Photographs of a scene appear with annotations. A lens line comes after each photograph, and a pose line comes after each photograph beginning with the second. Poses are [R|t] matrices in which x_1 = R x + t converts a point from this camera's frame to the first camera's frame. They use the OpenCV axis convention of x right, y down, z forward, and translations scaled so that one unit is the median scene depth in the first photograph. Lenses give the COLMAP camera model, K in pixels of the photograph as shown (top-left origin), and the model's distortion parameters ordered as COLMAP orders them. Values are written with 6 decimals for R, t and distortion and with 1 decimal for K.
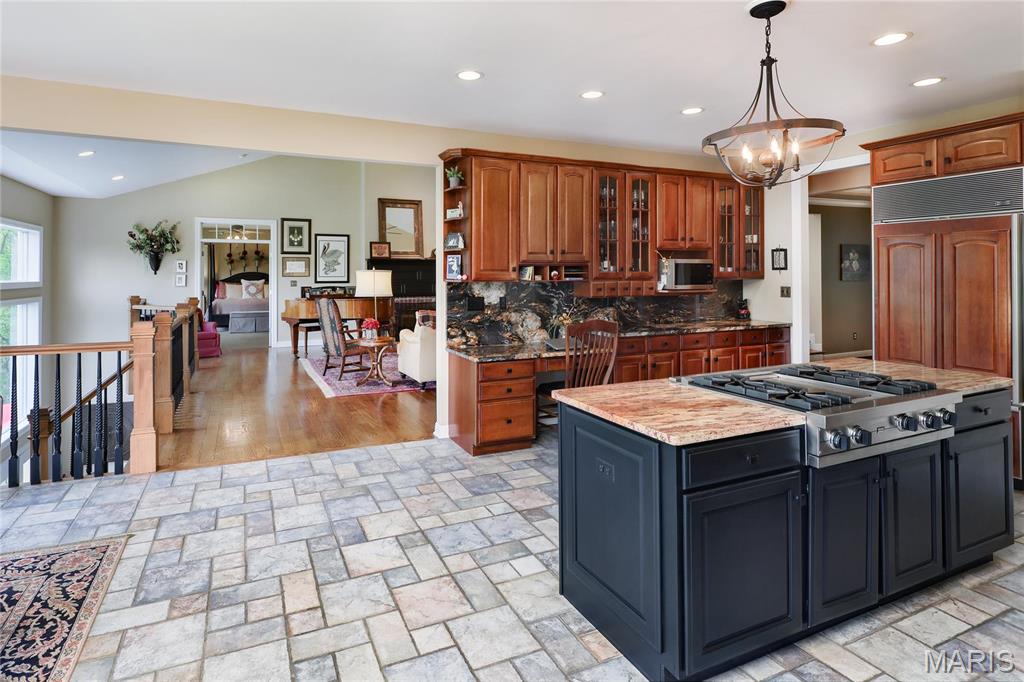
lens RADIAL K [[529.2, 0, 473.3], [0, 529.2, 266.4], [0, 0, 1]] dist [-0.000212, -0.000135]
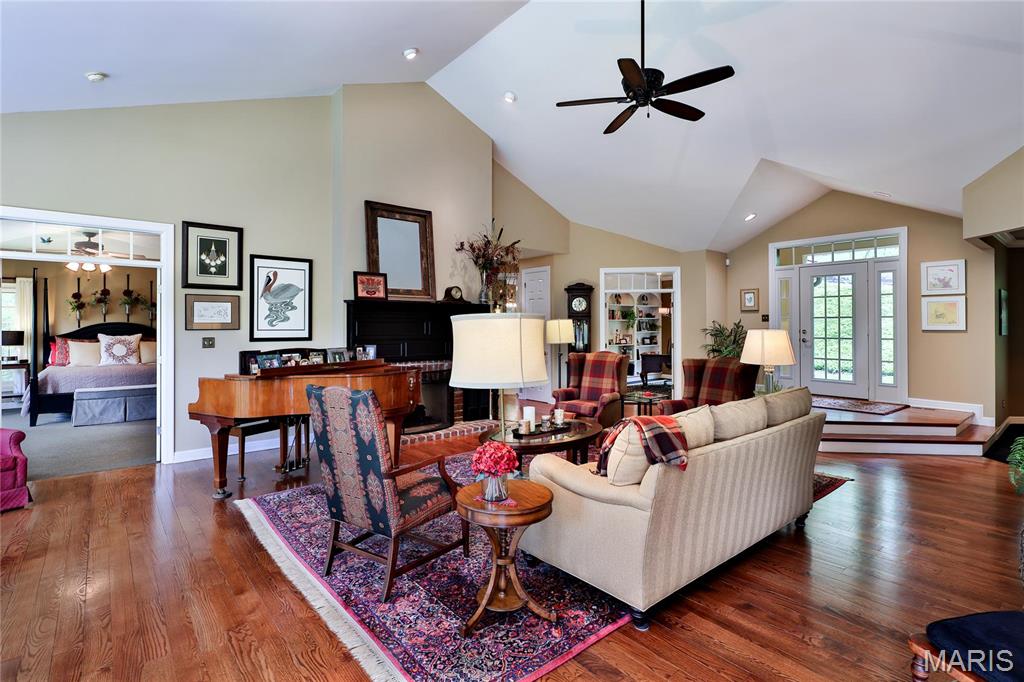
lens RADIAL K [[485.8, 0, 508.6], [0, 485.8, 321.2], [0, 0, 1]] dist [0.000836, -0.000093]
pose [[0.960999, 0.004516, 0.276515, -0.393928], [-0.005345, 0.999983, 0.002244, 0.016090], [-0.276501, -0.003635, 0.961007, 0.942590]]
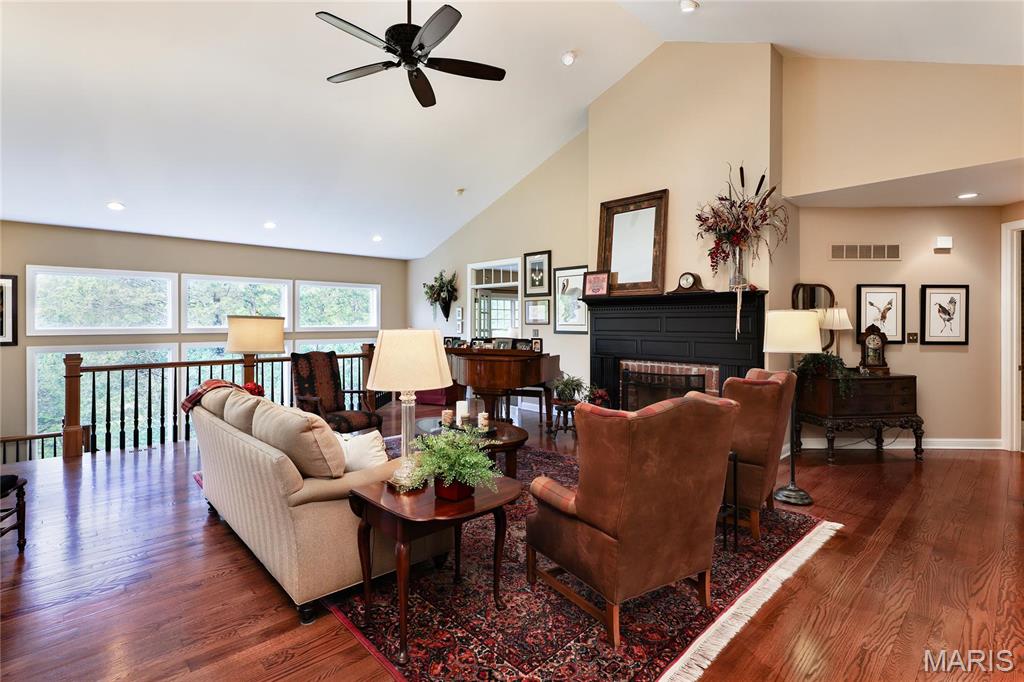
lens RADIAL K [[485.8, 0, 508.6], [0, 485.8, 321.2], [0, 0, 1]] dist [0.000836, -0.000093]
pose [[0.340548, 0.002564, -0.940224, 0.751952], [0.009046, 0.999941, 0.006003, 0.021167], [0.940184, -0.010550, 0.340505, 1.553239]]
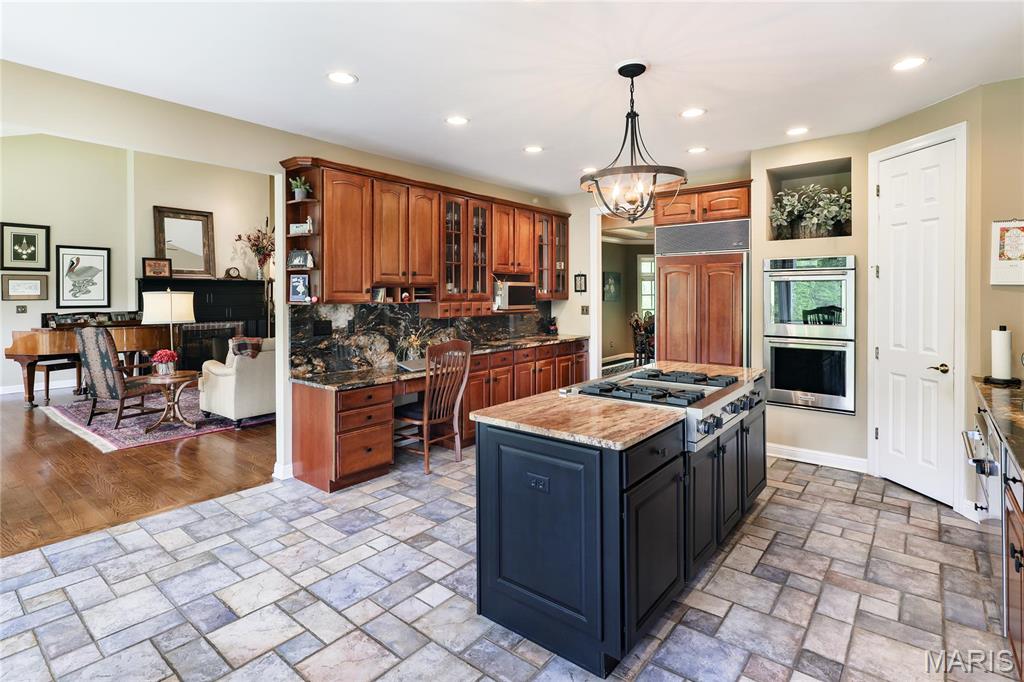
lens RADIAL K [[508.6, 0, 507.8], [0, 508.6, 294.9], [0, 0, 1]] dist [0.004505, -0.004442]
pose [[0.888812, -0.001285, 0.458271, -0.115083], [-0.004080, 0.999934, 0.010718, 0.001879], [-0.458254, -0.011396, 0.888748, 0.063078]]
